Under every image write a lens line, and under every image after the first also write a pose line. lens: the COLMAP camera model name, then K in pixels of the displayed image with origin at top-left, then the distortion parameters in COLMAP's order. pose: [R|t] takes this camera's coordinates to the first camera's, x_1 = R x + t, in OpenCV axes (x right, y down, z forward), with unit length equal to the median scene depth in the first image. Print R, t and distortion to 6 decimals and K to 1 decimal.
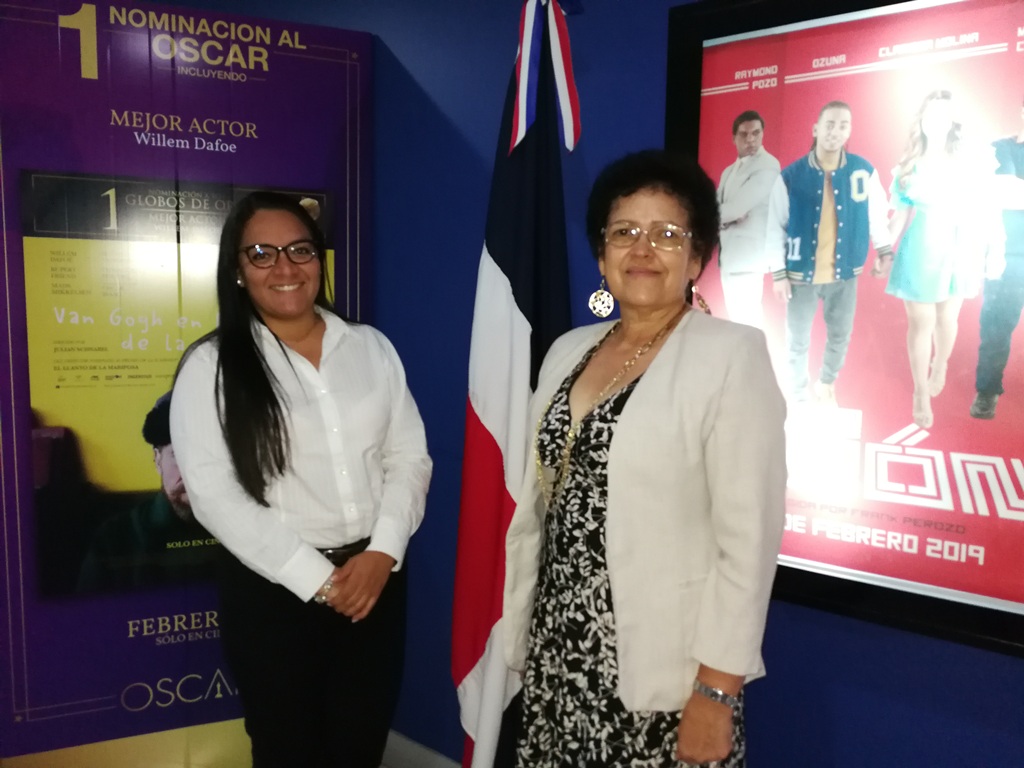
lens RADIAL K [[806.9, 0, 512.0], [0, 806.9, 384.0], [0, 0, 1]] dist [0.034971, -0.041470]
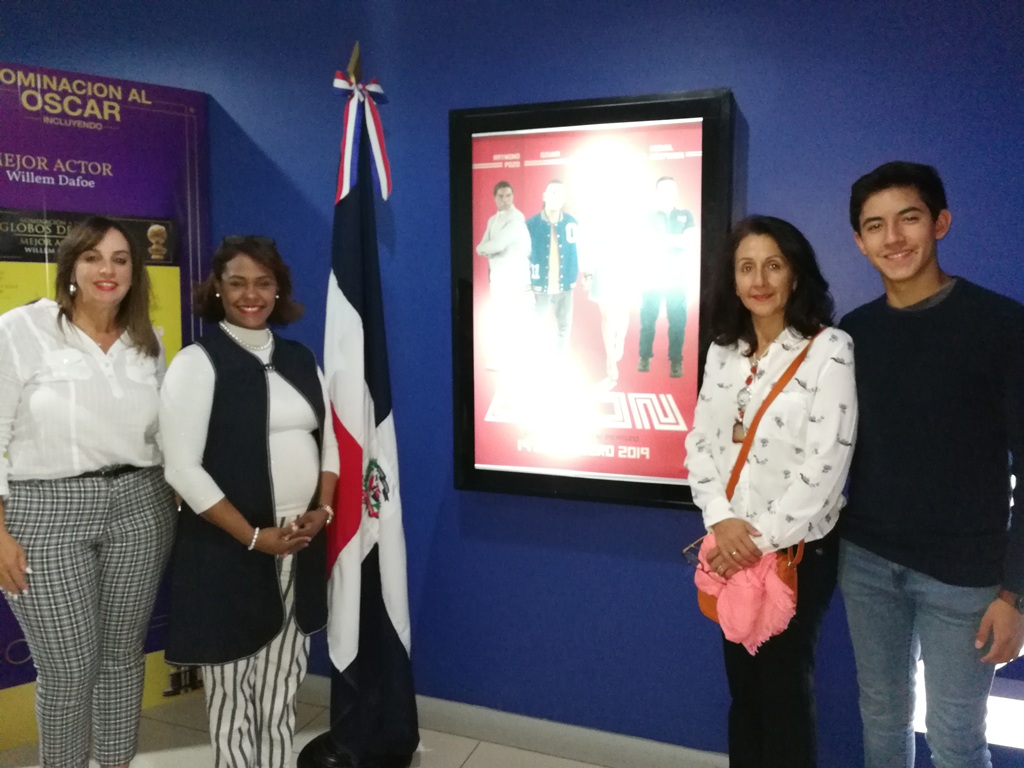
lens RADIAL K [[802.5, 0, 512.0], [0, 802.5, 384.0], [0, 0, 1]] dist [0.004686, -0.019200]
pose [[0.954432, -0.046206, 0.294831, -0.158224], [0.045436, 0.998922, 0.009465, 0.033926], [-0.294951, 0.004362, 0.955502, -0.456392]]
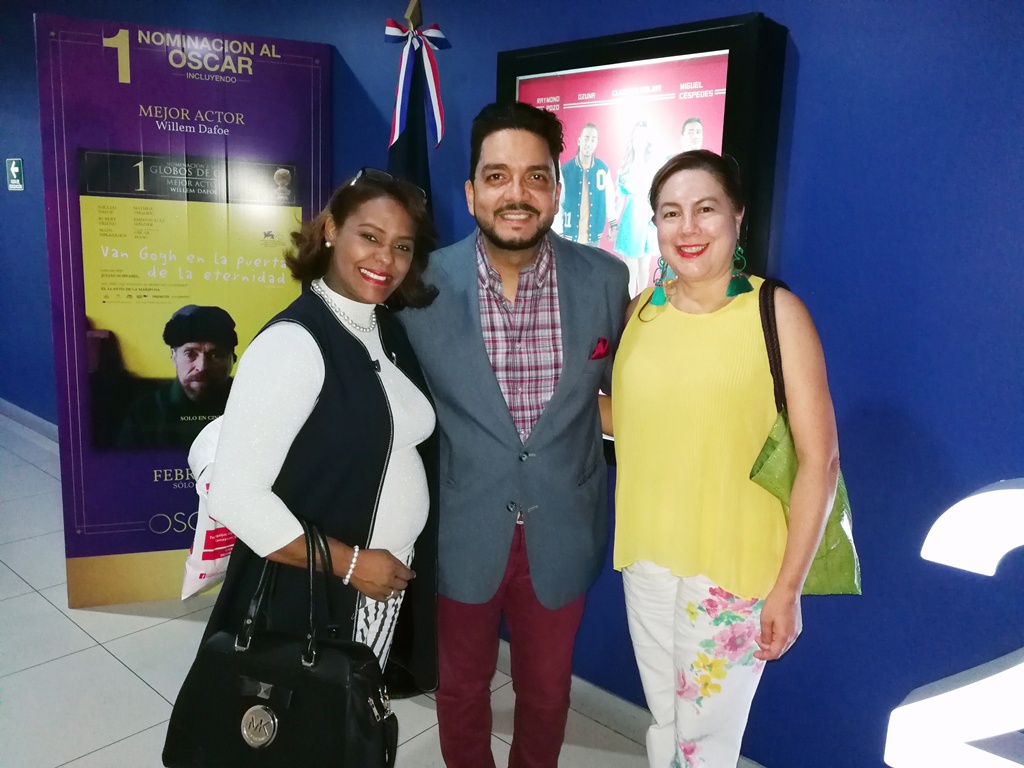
lens RADIAL K [[814.9, 0, 512.0], [0, 814.9, 384.0], [0, 0, 1]] dist [0.005776, 0.003112]
pose [[0.997195, 0.035574, -0.065850, 0.345972], [-0.031064, 0.997182, 0.068281, 0.037519], [0.068094, -0.066044, 0.995491, -0.527414]]
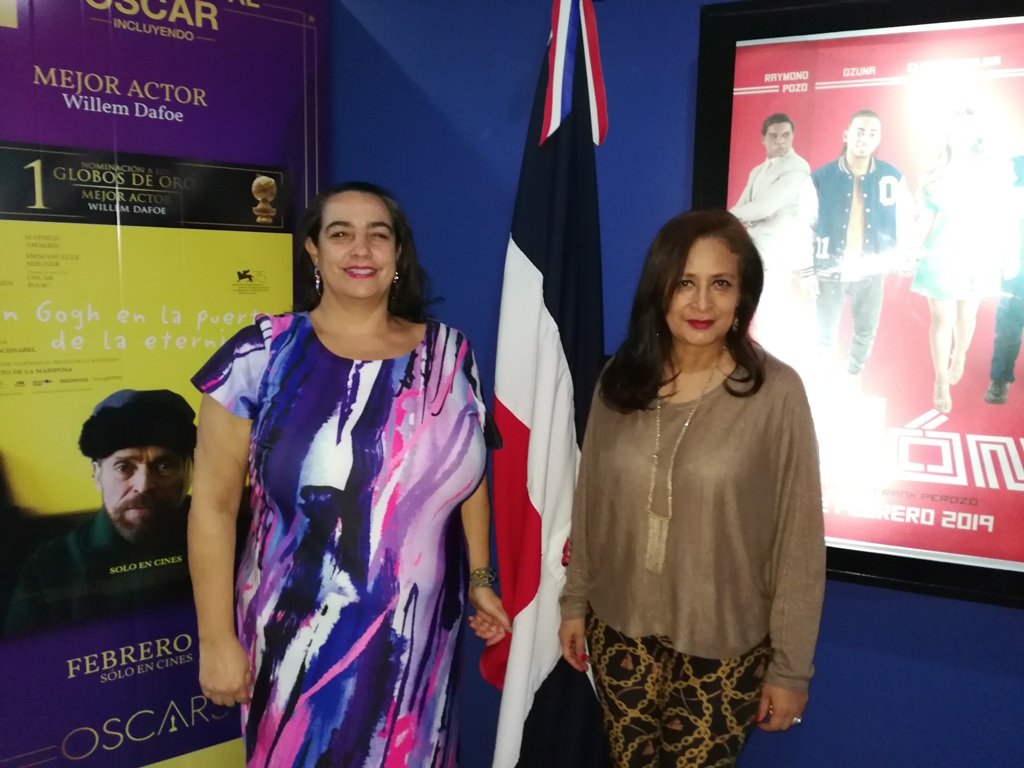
lens RADIAL K [[821.7, 0, 540.5], [0, 821.7, 390.3], [0, 0, 1]] dist [0.013656, -0.014860]
pose [[0.968785, -0.033296, 0.245658, -0.272740], [0.023223, 0.998771, 0.043788, -0.035312], [-0.246814, -0.036717, 0.968367, 0.041647]]
